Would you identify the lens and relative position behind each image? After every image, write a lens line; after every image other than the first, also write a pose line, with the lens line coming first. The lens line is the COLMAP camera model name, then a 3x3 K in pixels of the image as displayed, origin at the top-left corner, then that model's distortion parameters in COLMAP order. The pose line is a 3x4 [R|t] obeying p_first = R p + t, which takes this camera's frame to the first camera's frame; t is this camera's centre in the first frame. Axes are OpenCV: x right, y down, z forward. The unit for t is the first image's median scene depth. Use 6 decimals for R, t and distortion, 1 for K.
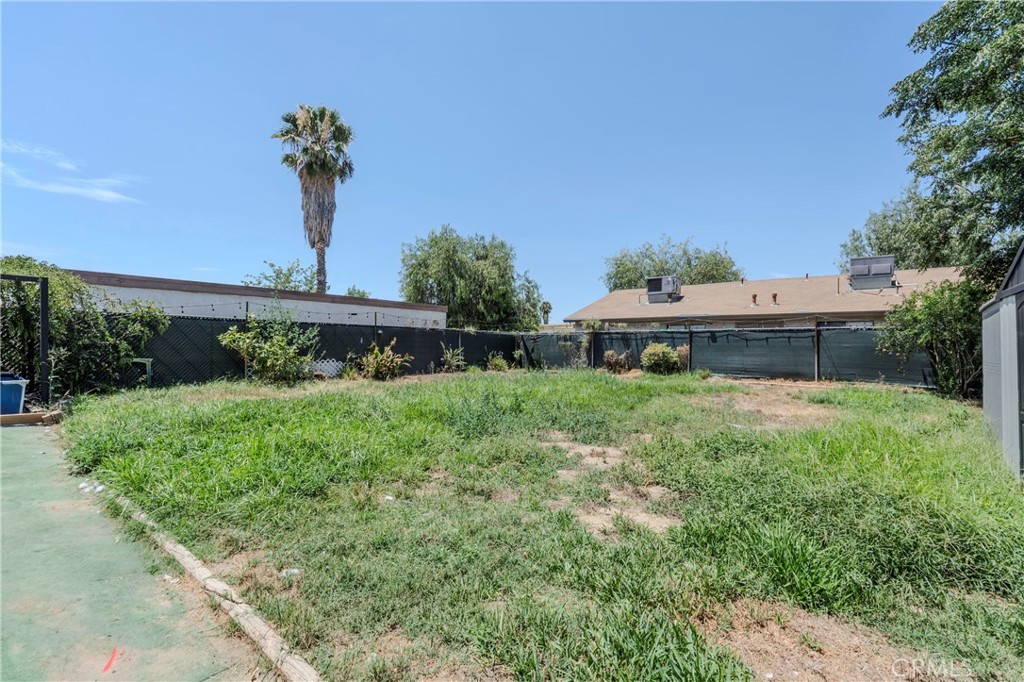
lens RADIAL K [[434.4, 0, 512.0], [0, 434.4, 341.0], [0, 0, 1]] dist [-0.008924, 0.000129]
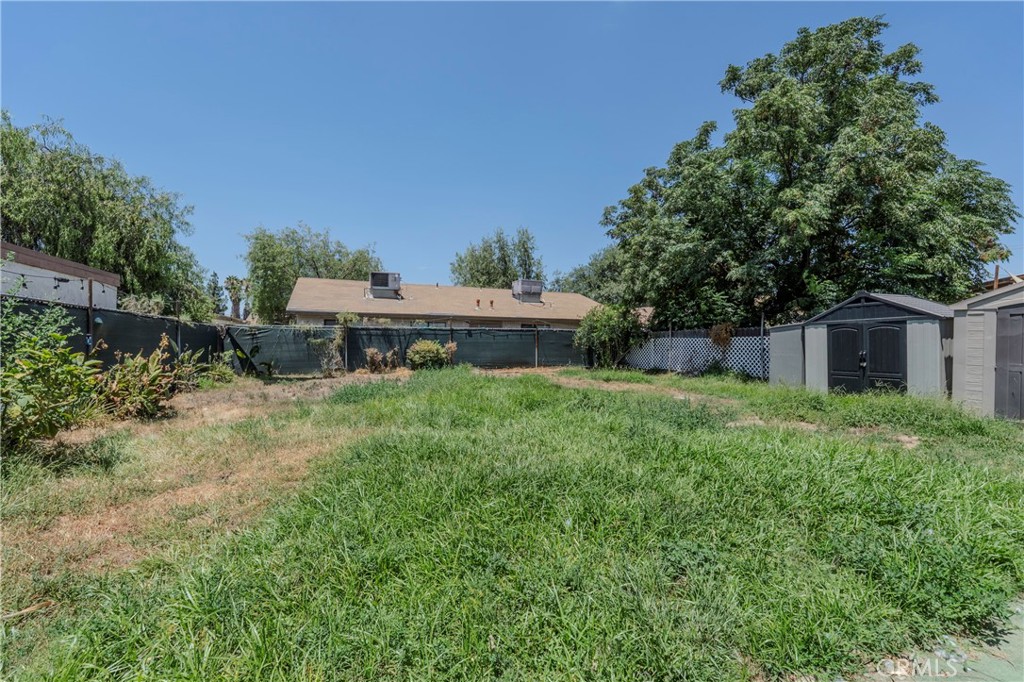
lens RADIAL K [[434.4, 0, 512.0], [0, 434.4, 341.0], [0, 0, 1]] dist [-0.008924, 0.000129]
pose [[0.471799, -0.007001, 0.881678, -0.450733], [-0.008131, 0.999891, 0.012291, -0.006907], [-0.881669, -0.012967, 0.471691, 0.328400]]
